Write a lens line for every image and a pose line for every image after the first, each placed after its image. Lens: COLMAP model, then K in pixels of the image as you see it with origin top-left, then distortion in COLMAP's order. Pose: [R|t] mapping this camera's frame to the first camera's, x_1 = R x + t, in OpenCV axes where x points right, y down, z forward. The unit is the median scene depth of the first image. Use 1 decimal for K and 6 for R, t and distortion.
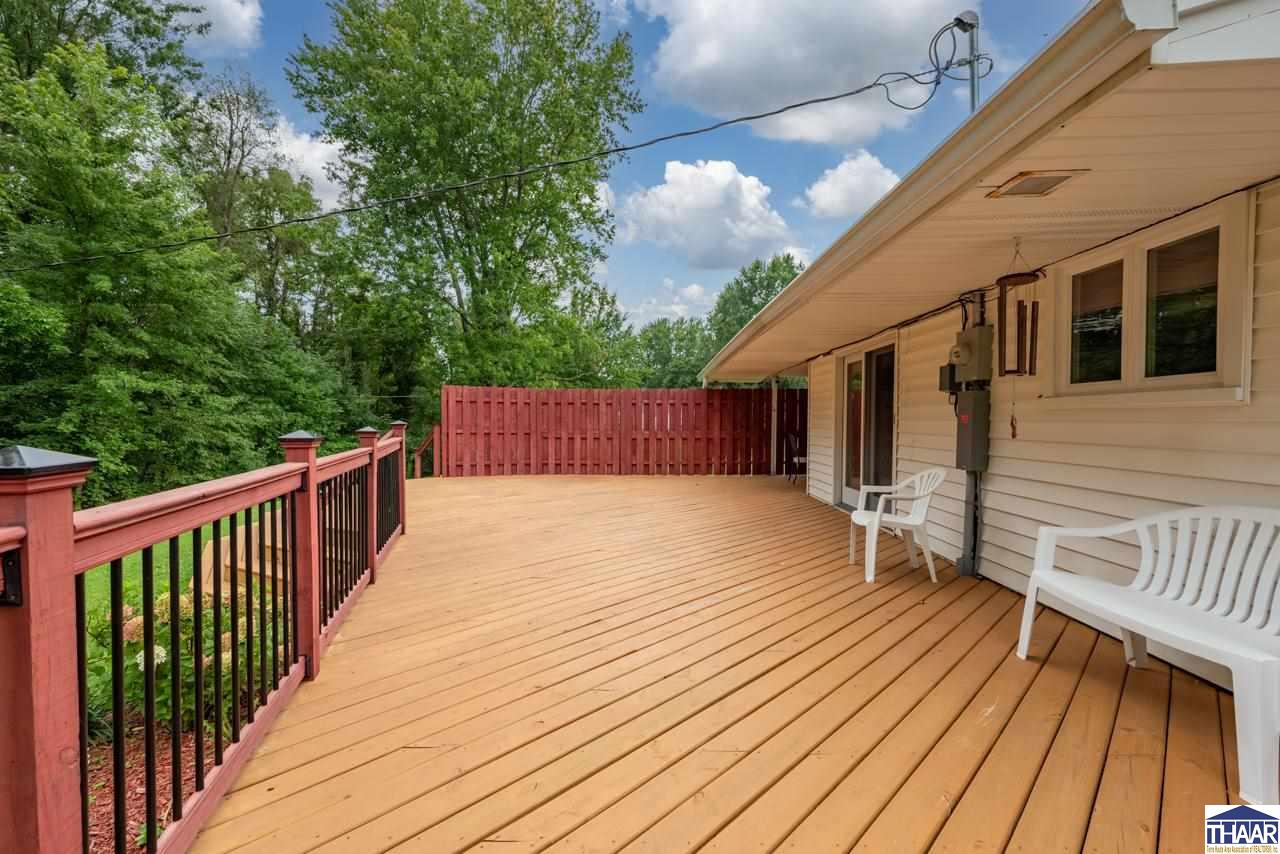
lens RADIAL K [[556.1, 0, 640.5], [0, 556.1, 427.7], [0, 0, 1]] dist [0.001686, 0.000235]
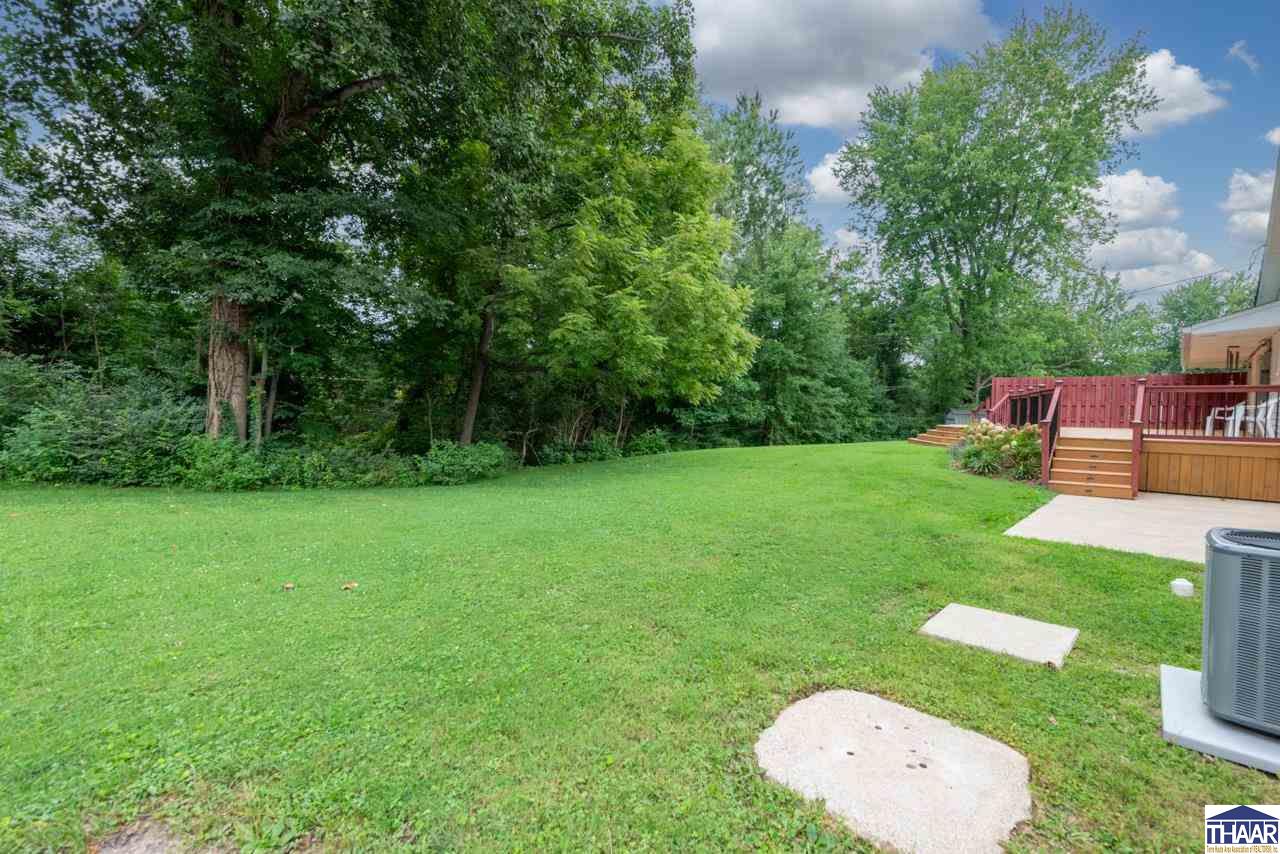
lens RADIAL K [[556.1, 0, 641.5], [0, 556.1, 430.6], [0, 0, 1]] dist [0.001686, 0.000235]
pose [[0.730804, 0.029788, -0.681938, 0.019306], [-0.017310, 0.999535, 0.025112, 0.019977], [0.682368, -0.006548, 0.730979, -0.302991]]
